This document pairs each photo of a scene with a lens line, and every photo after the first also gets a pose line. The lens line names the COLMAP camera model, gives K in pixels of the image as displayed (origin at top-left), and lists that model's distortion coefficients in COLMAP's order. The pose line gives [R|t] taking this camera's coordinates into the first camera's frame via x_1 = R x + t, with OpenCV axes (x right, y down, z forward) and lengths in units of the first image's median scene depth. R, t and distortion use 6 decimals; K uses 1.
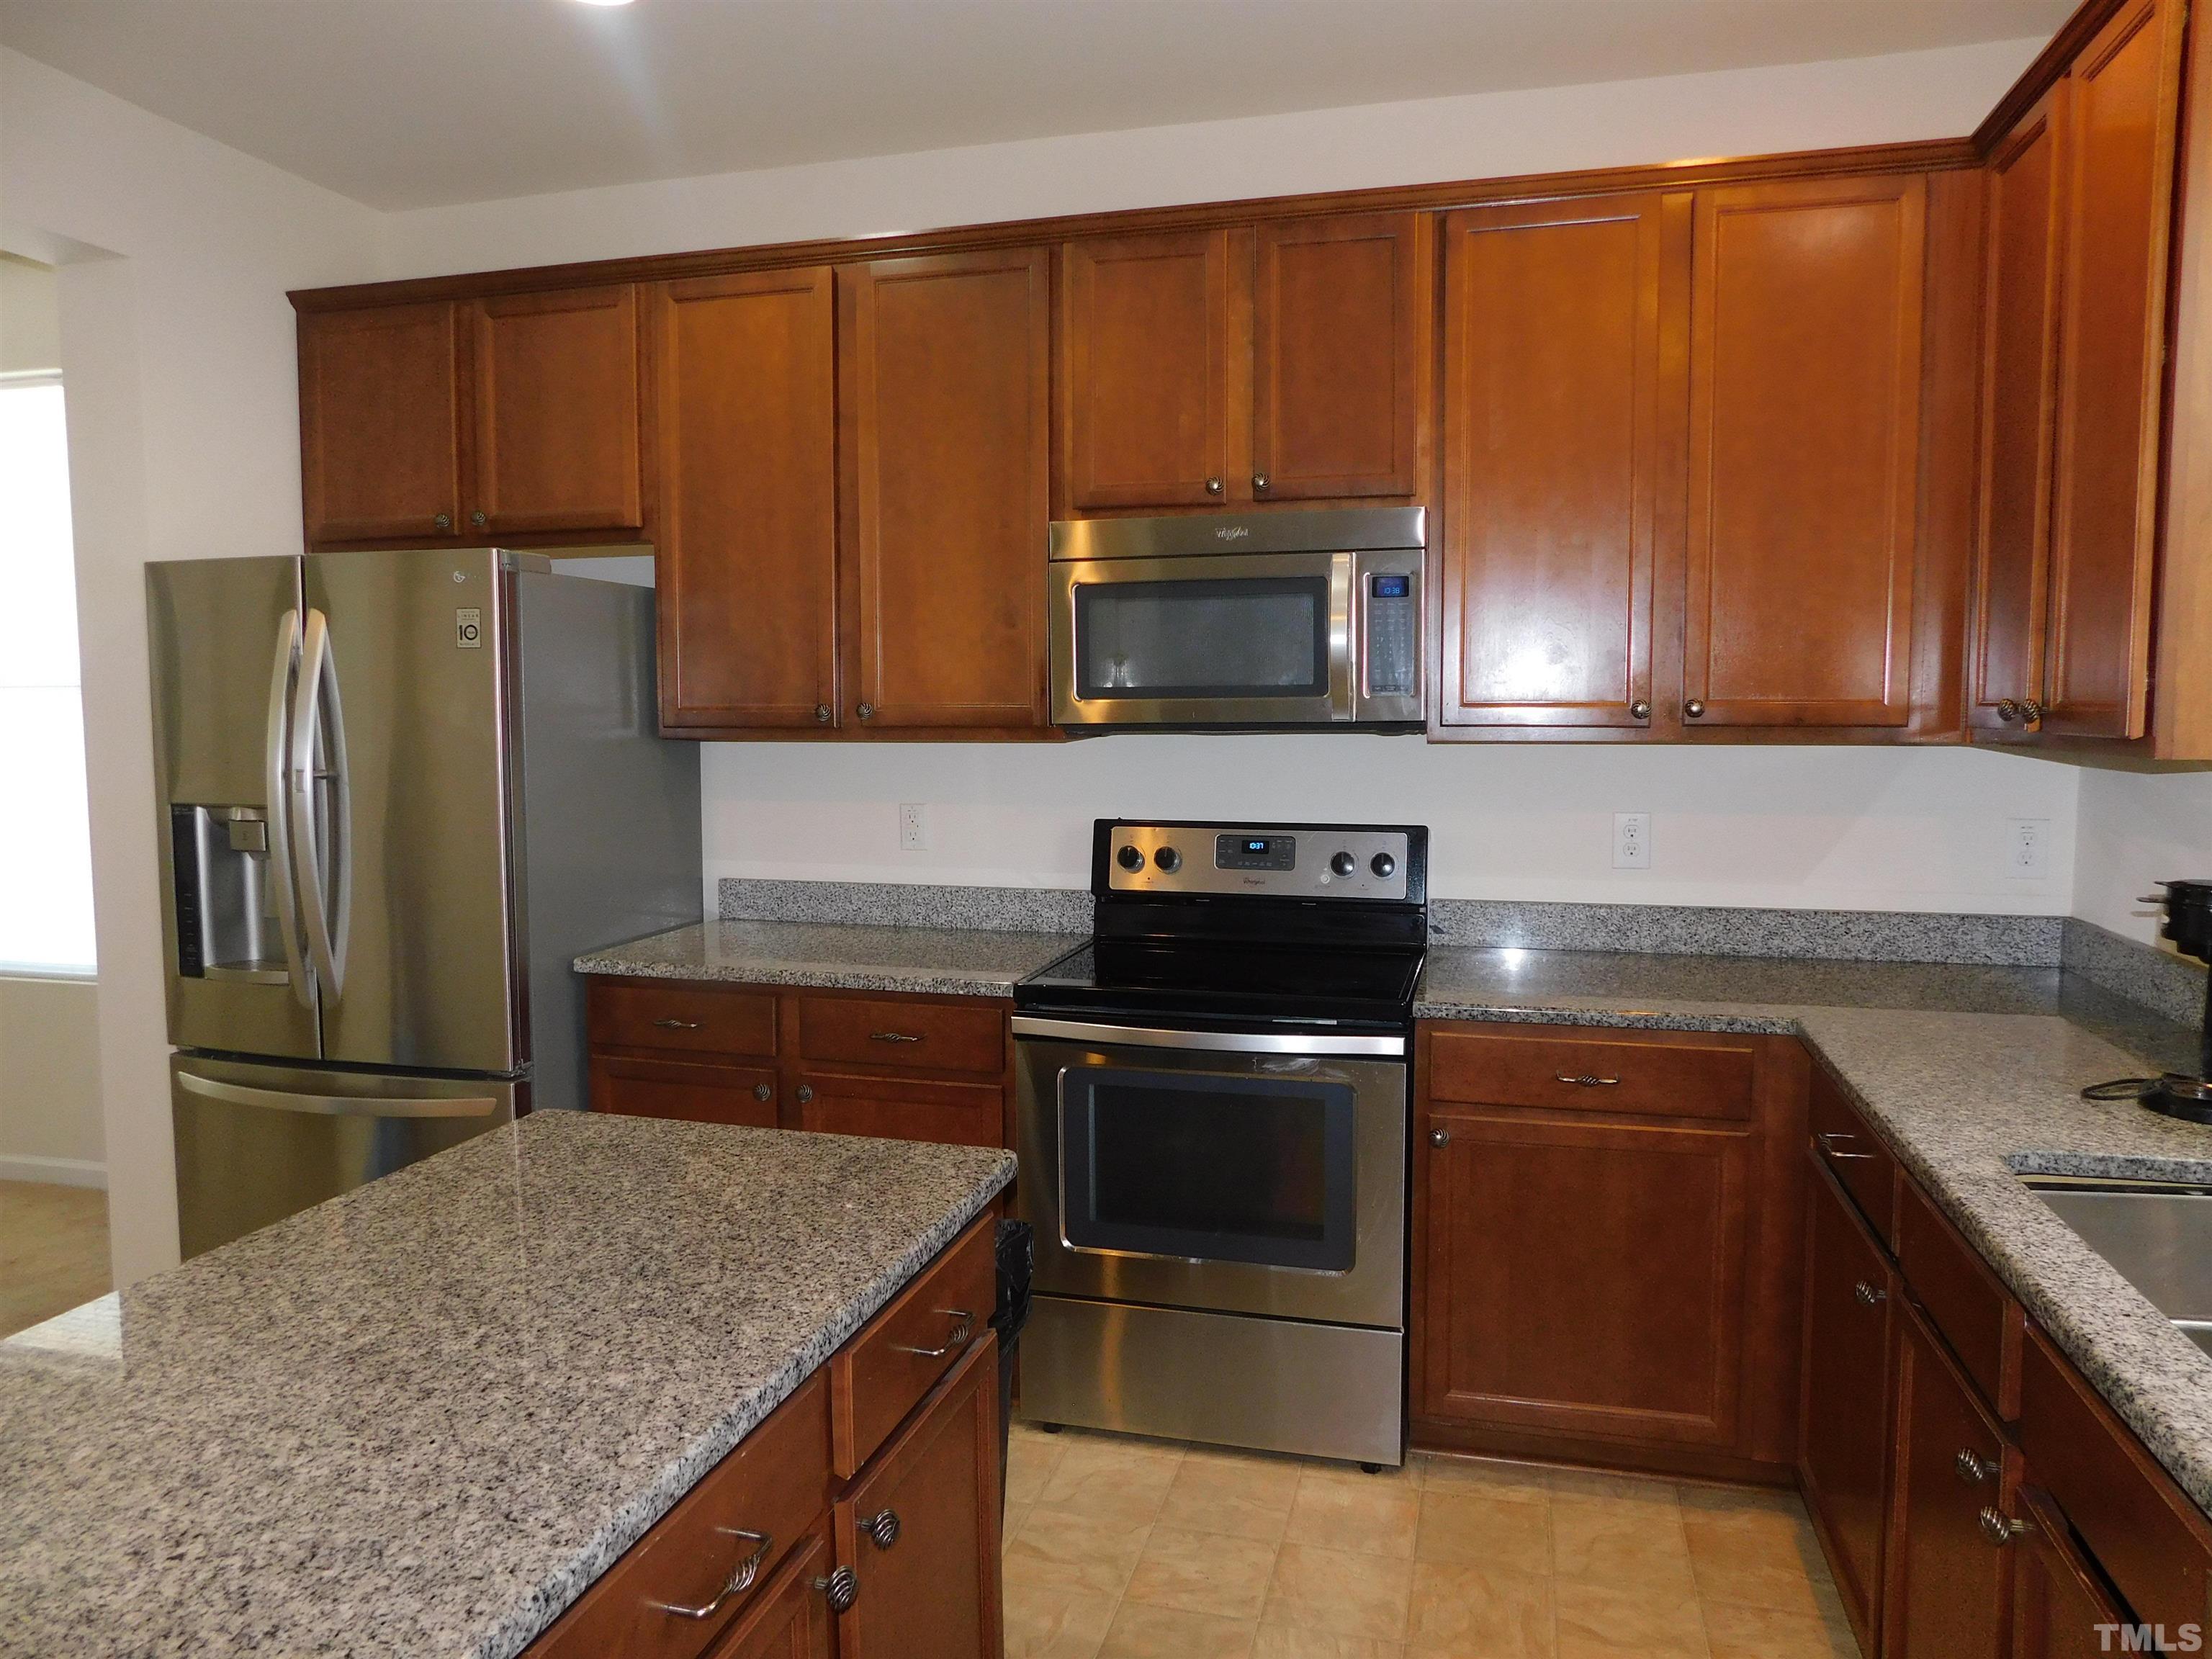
lens RADIAL K [[1461.4, 0, 1120.2], [0, 1461.4, 819.7], [0, 0, 1]] dist [-0.079548, 0.066000]
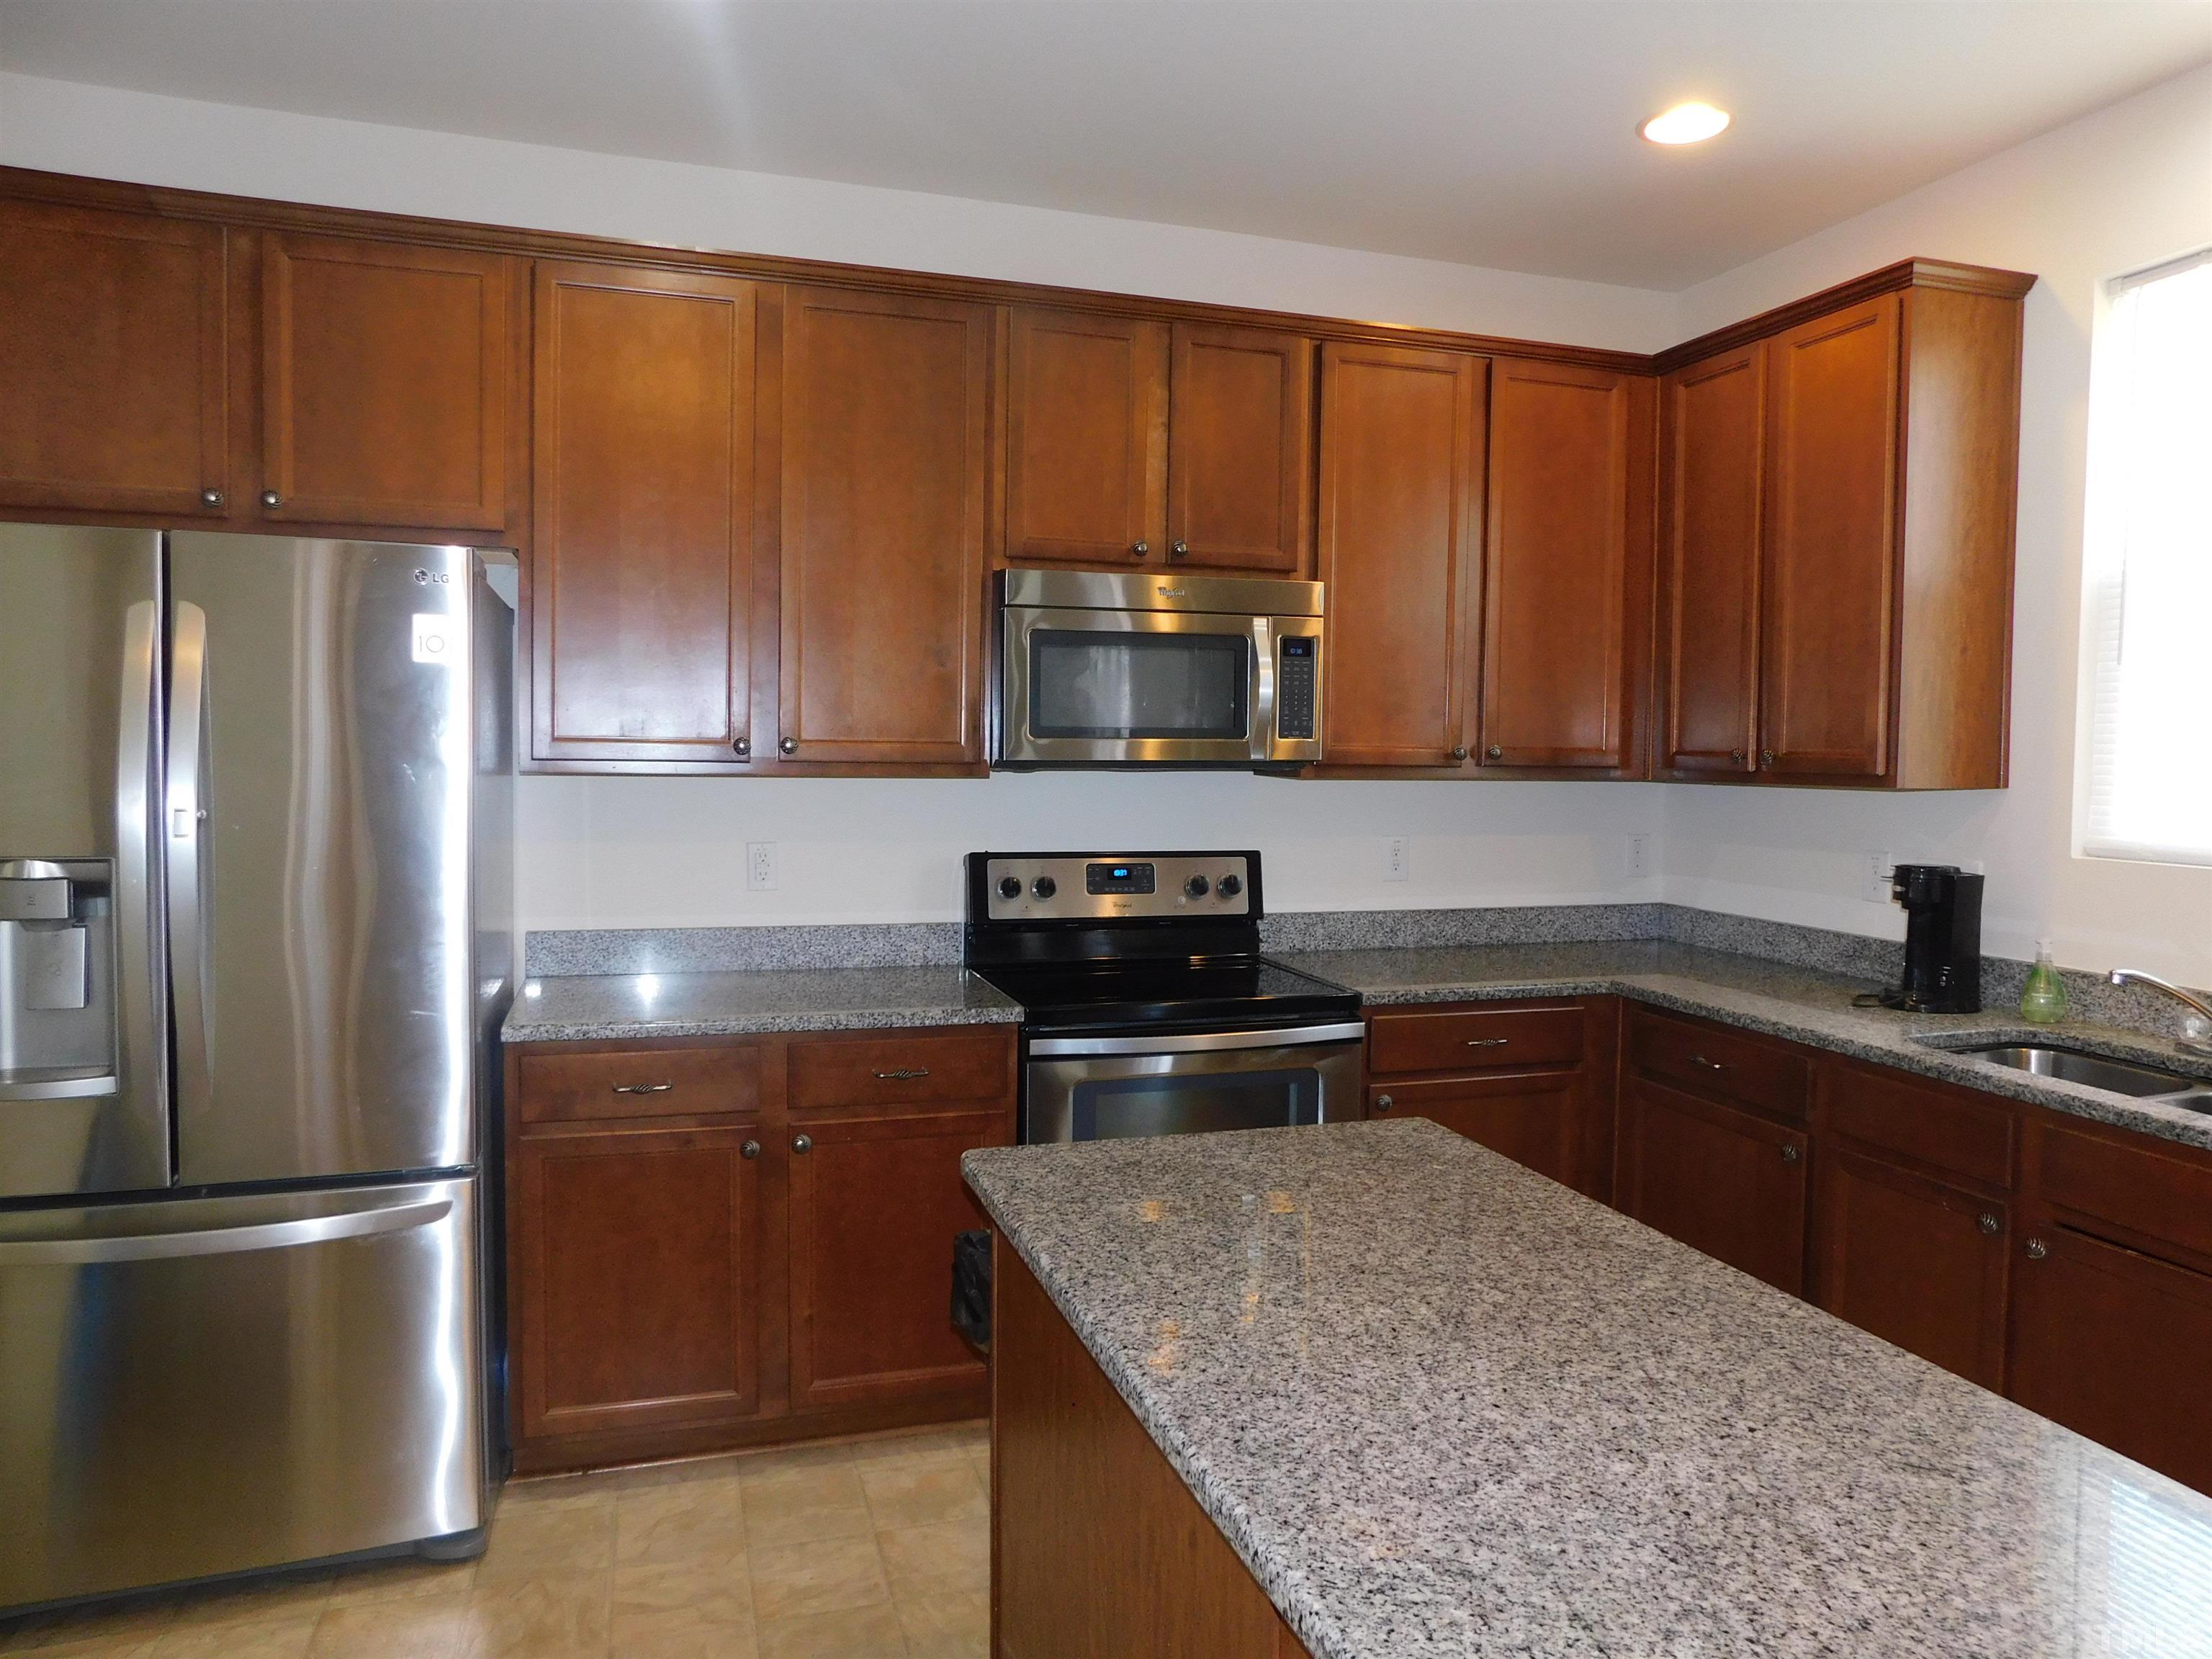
lens RADIAL K [[1461.4, 0, 1120.2], [0, 1461.4, 819.7], [0, 0, 1]] dist [-0.079548, 0.066000]
pose [[0.842191, -0.011681, 0.539053, -0.554791], [0.027945, 0.999367, -0.022005, 0.002164], [-0.538455, 0.033596, 0.841985, 0.075999]]
